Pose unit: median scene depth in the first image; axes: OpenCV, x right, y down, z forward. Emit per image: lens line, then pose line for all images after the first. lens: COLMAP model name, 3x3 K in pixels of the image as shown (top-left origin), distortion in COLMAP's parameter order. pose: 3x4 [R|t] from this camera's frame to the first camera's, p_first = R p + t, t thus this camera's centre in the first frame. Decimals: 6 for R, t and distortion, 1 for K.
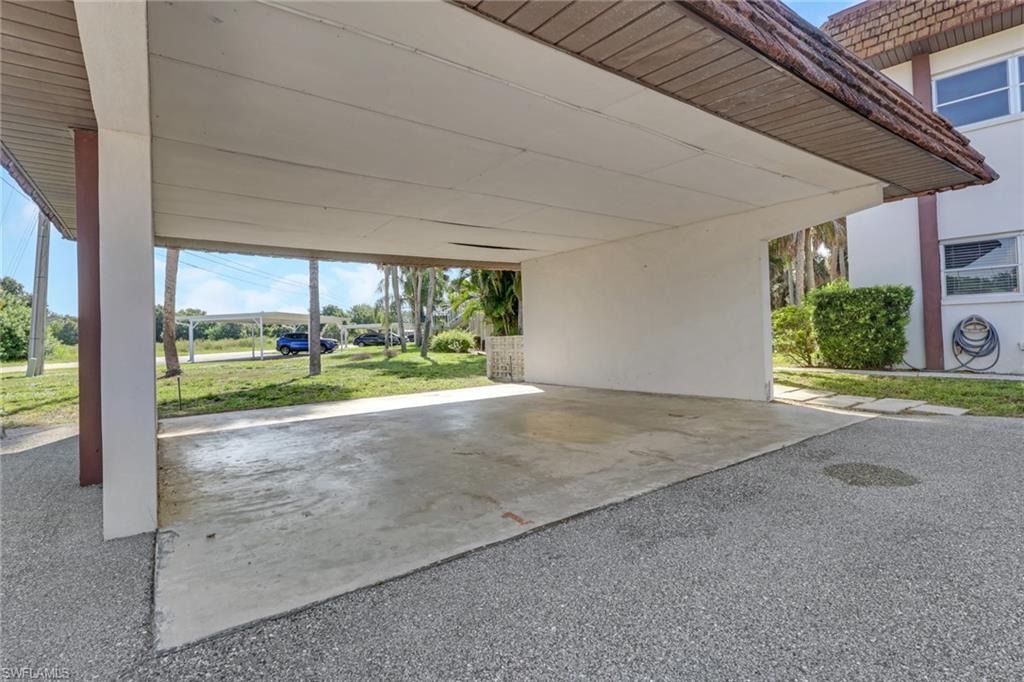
lens RADIAL K [[490.9, 0, 511.4], [0, 490.9, 336.2], [0, 0, 1]] dist [0.000034, 0.000092]
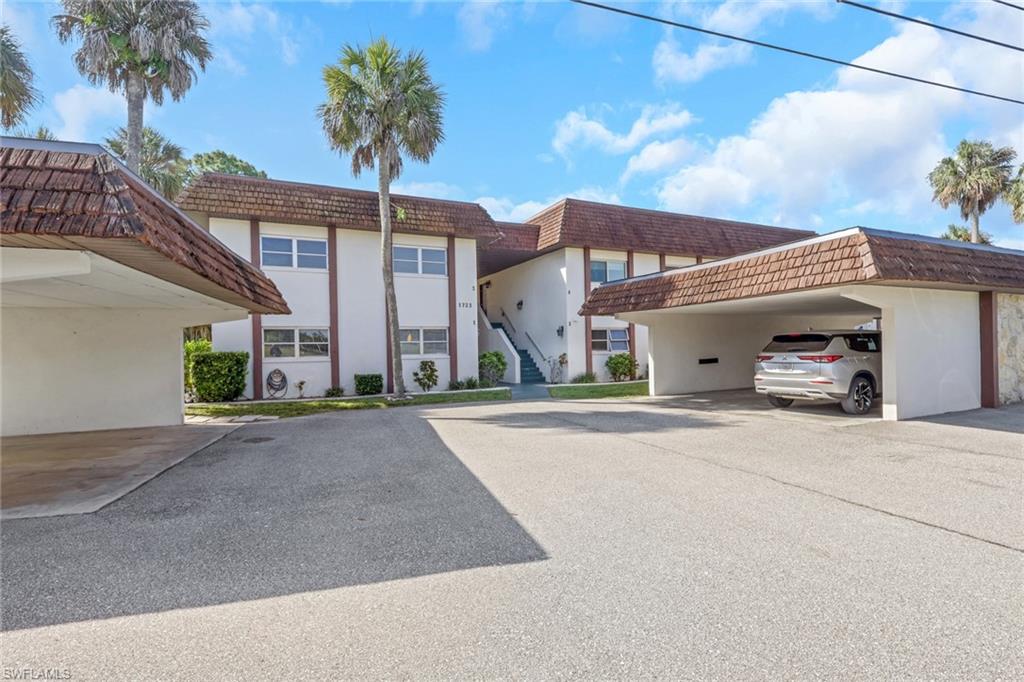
lens RADIAL K [[490.9, 0, 511.4], [0, 490.9, 336.2], [0, 0, 1]] dist [0.000034, 0.000092]
pose [[0.334021, 0.051906, 0.941135, -0.527498], [0.009999, 0.998231, -0.058604, -0.046444], [-0.942513, 0.028986, 0.332911, -0.471644]]
